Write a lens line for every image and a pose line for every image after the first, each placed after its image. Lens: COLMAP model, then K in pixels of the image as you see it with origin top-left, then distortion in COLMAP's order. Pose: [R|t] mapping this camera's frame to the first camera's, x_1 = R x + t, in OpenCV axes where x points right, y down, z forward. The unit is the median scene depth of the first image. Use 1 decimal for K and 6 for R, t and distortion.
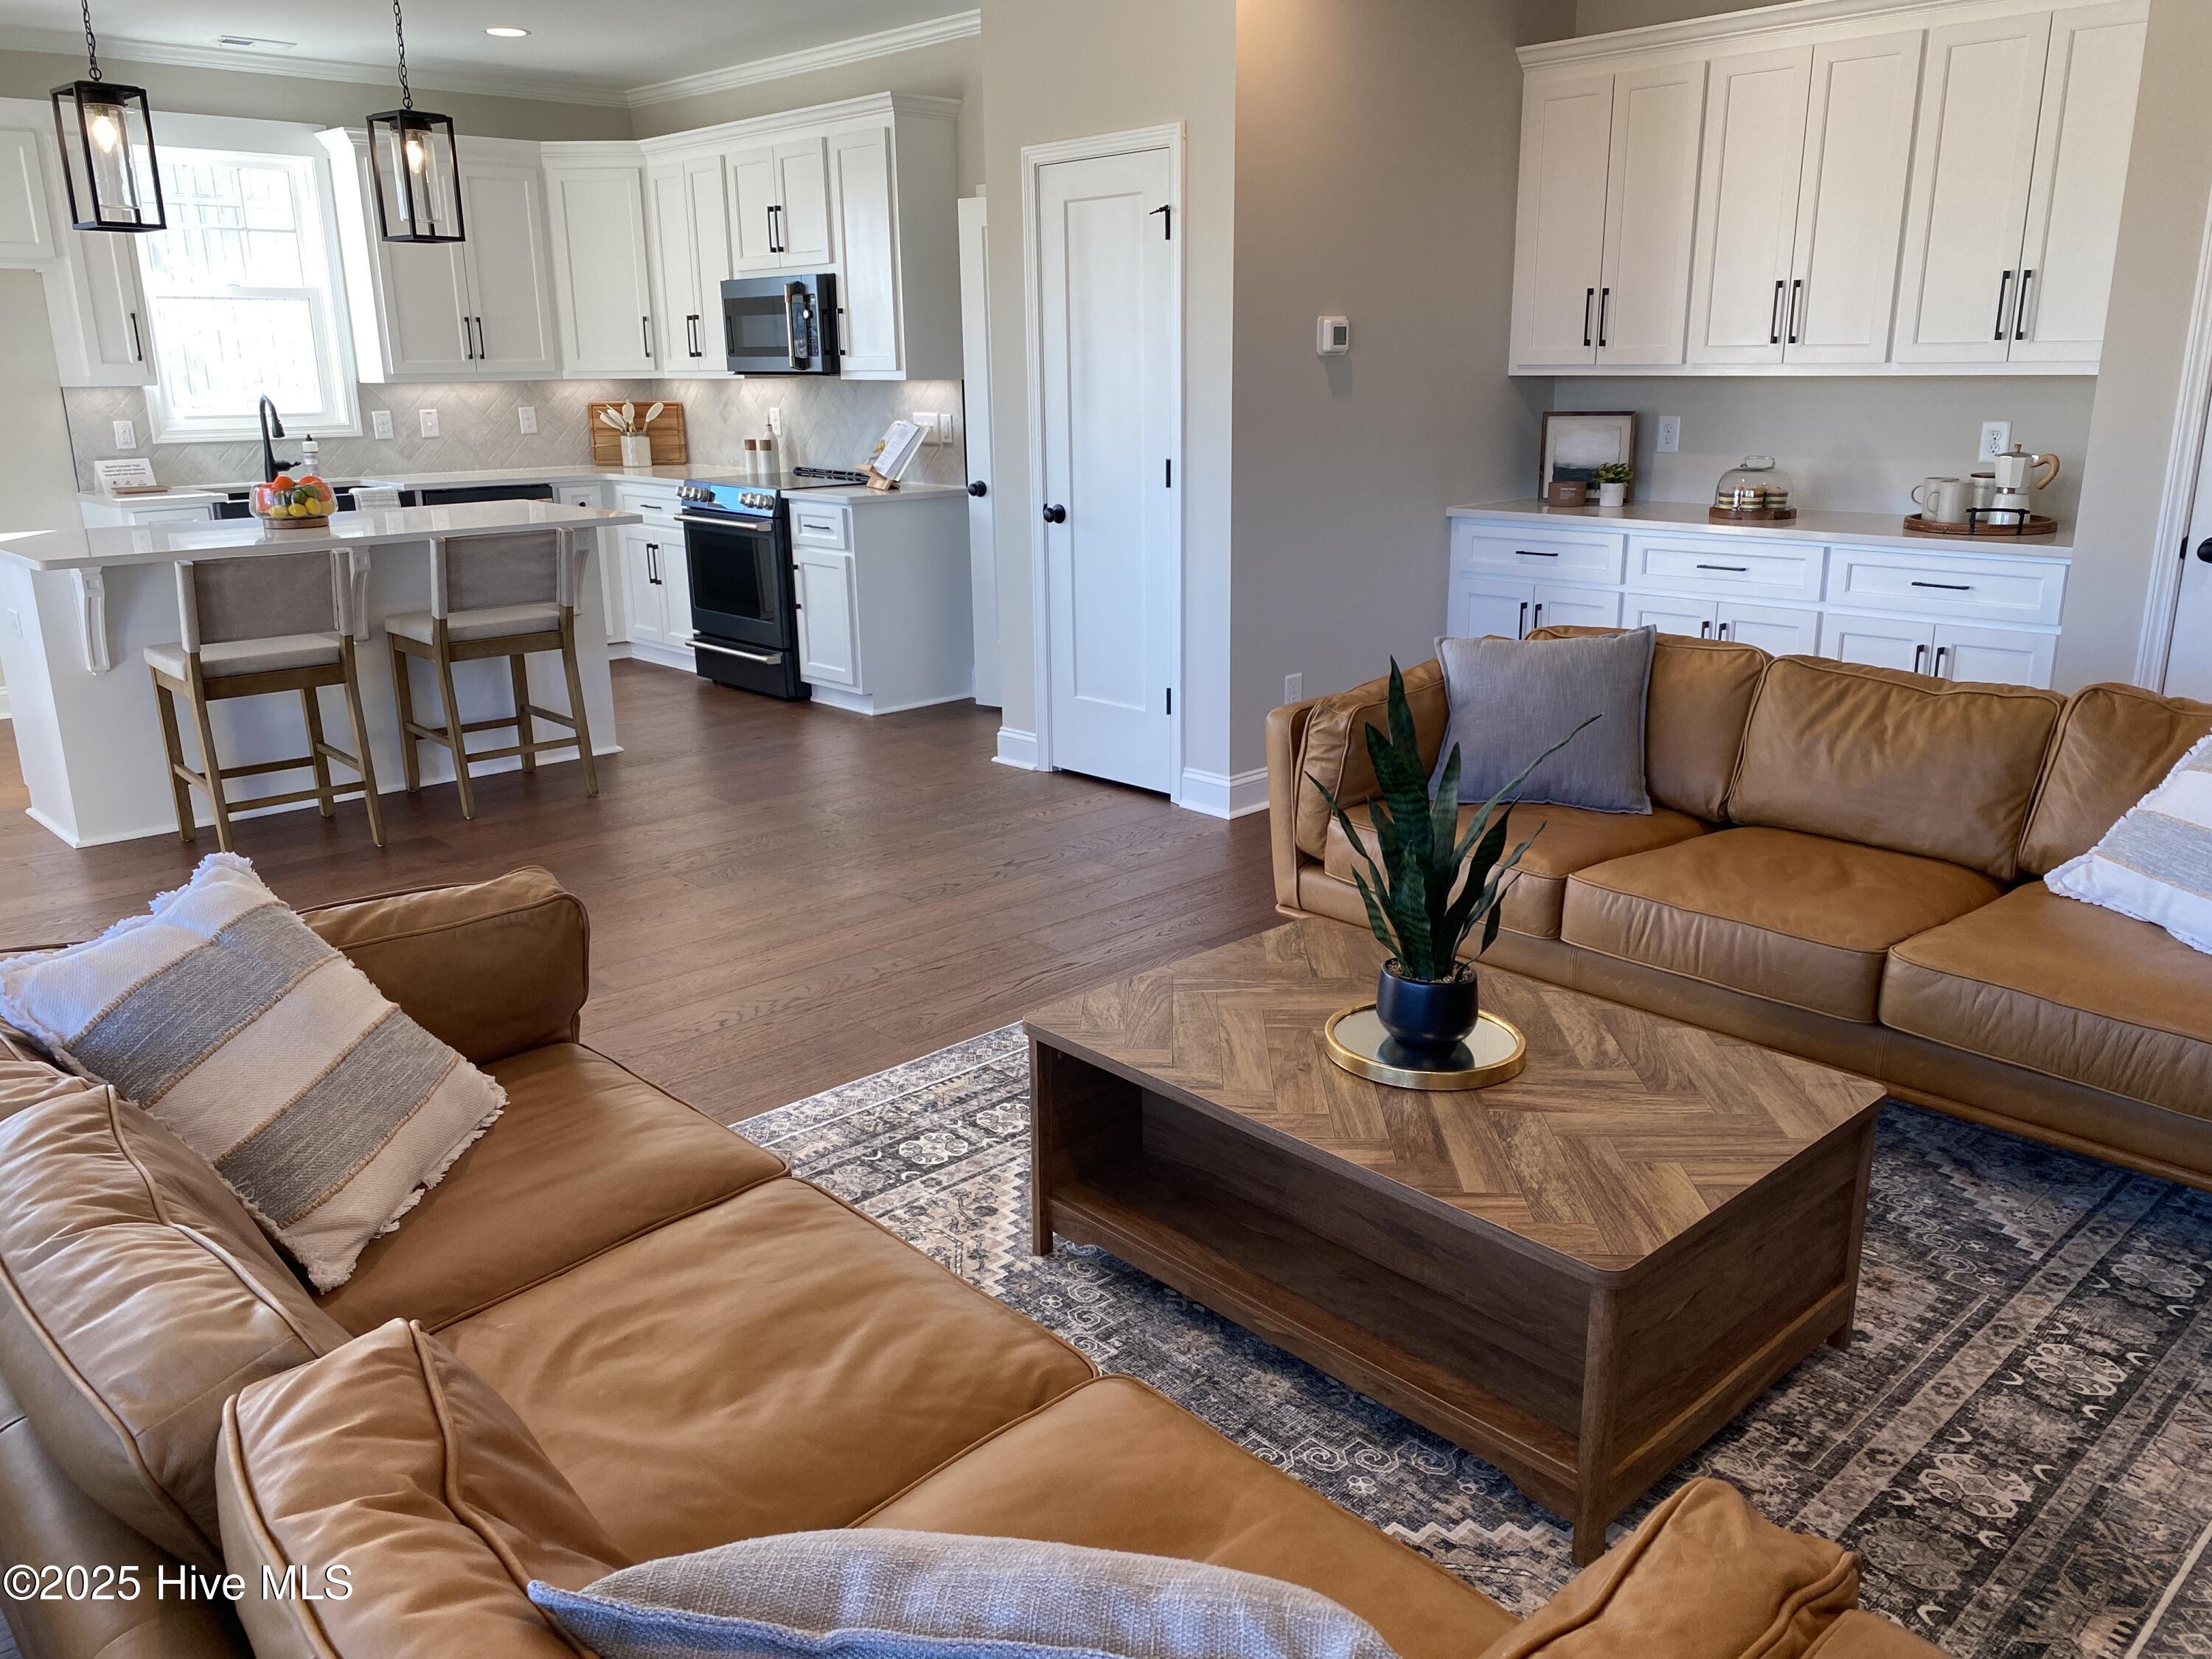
lens RADIAL K [[1678.3, 0, 1120.6], [0, 1678.3, 824.4], [0, 0, 1]] dist [0.006002, -0.008856]
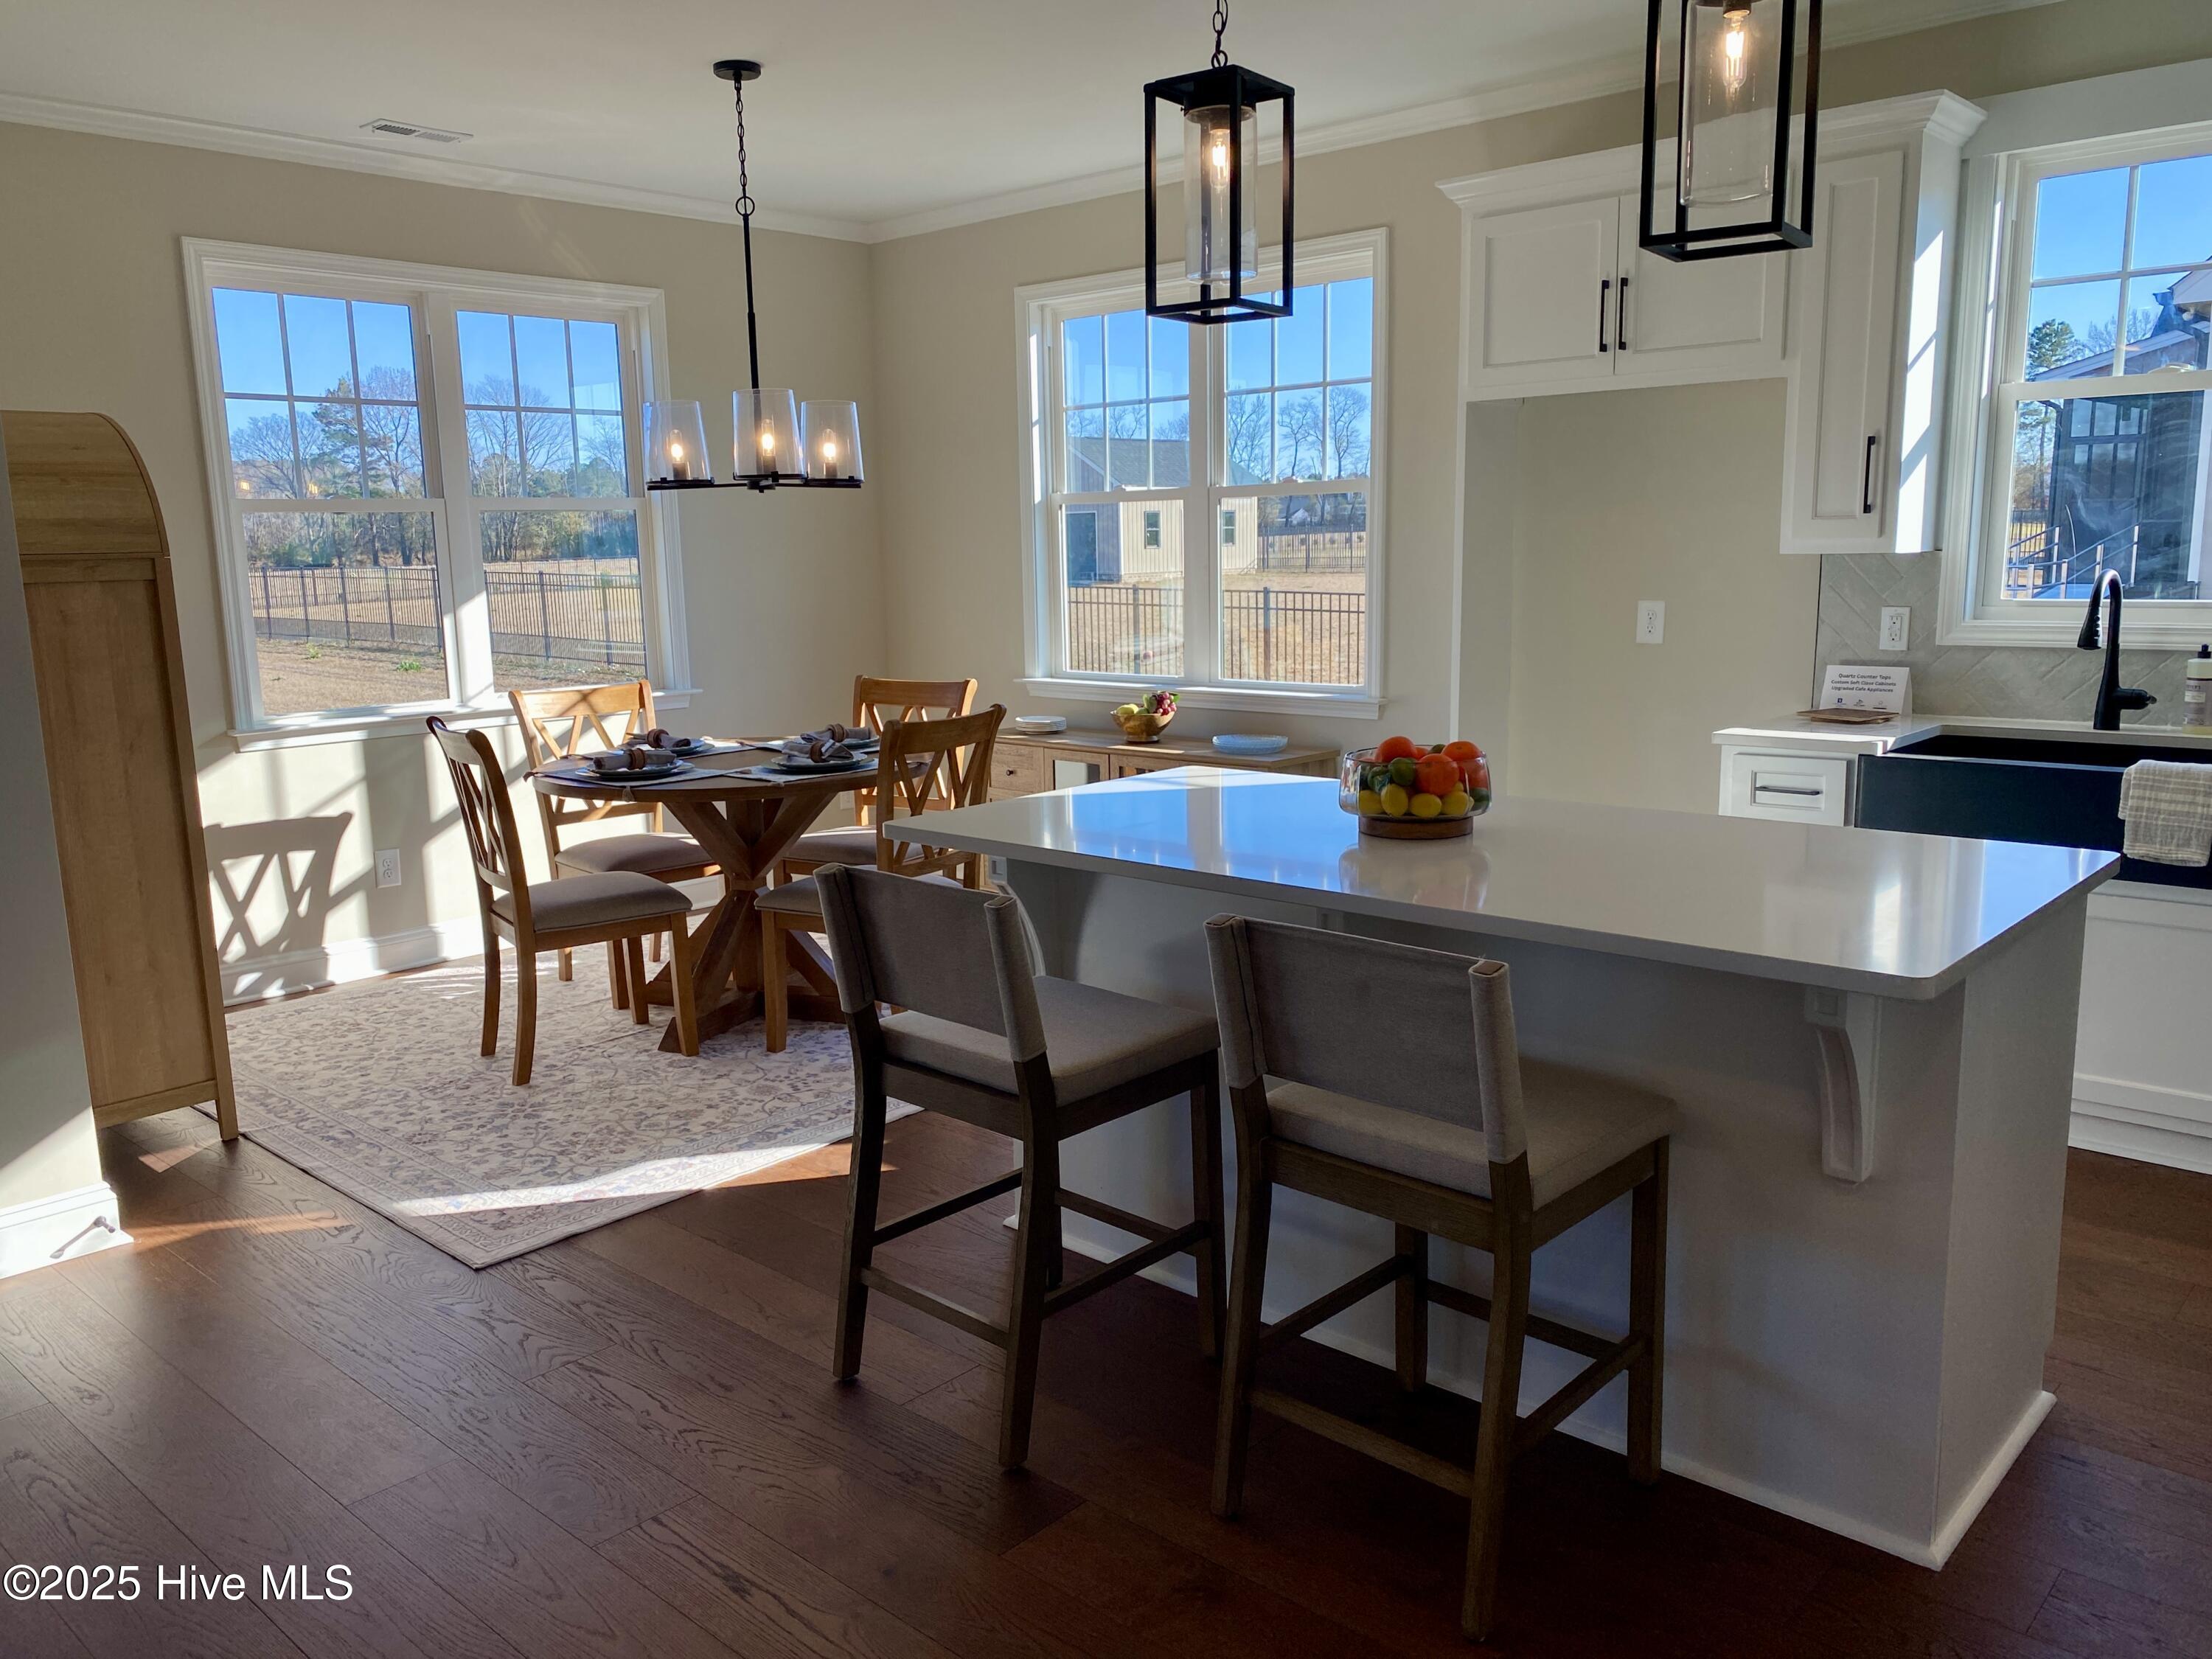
lens RADIAL K [[1681.3, 0, 1092.8], [0, 1681.3, 835.1], [0, 0, 1]] dist [0.038224, -0.031691]
pose [[0.056497, 0.178586, -0.982301, 0.020745], [-0.251862, 0.954602, 0.159064, -0.170482], [0.966113, 0.238418, 0.098911, 0.621067]]
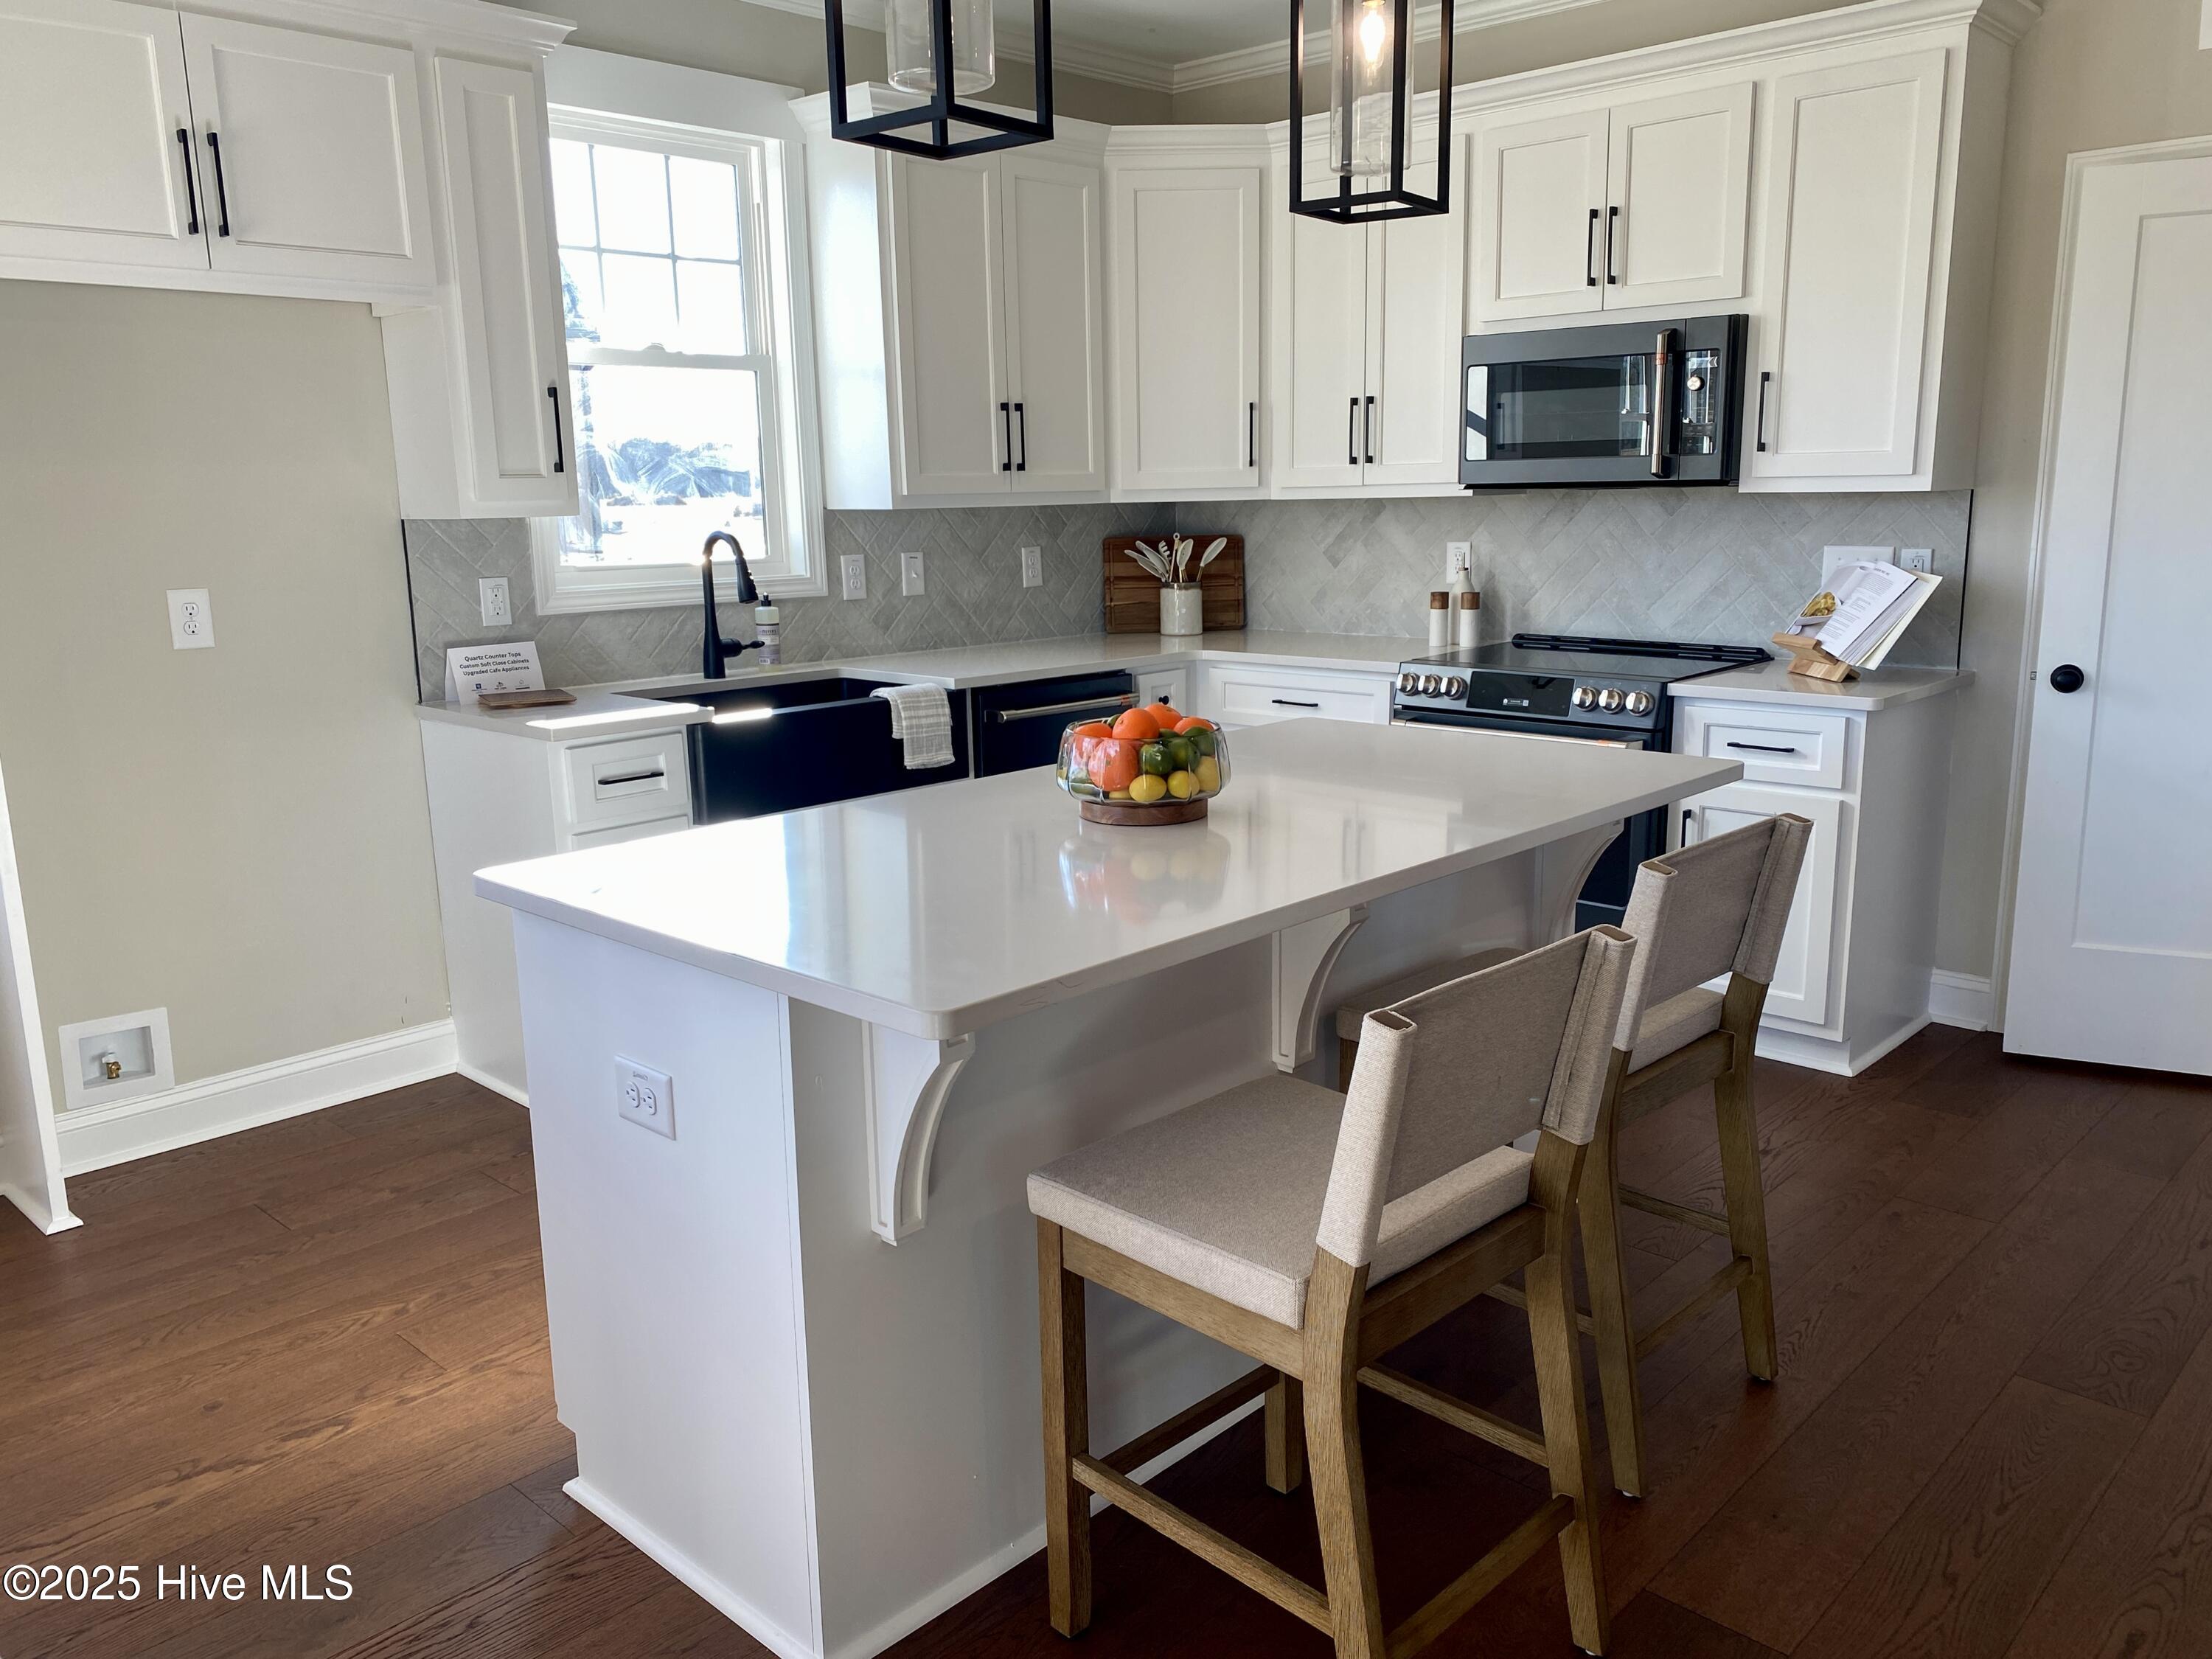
lens RADIAL K [[1681.3, 0, 1118.0], [0, 1681.3, 822.3], [0, 0, 1]] dist [0.038224, -0.031691]
pose [[0.998880, -0.017658, 0.043887, -0.379623], [0.020892, 0.997012, -0.074362, -0.102535], [-0.042443, 0.075196, 0.996265, 0.396727]]
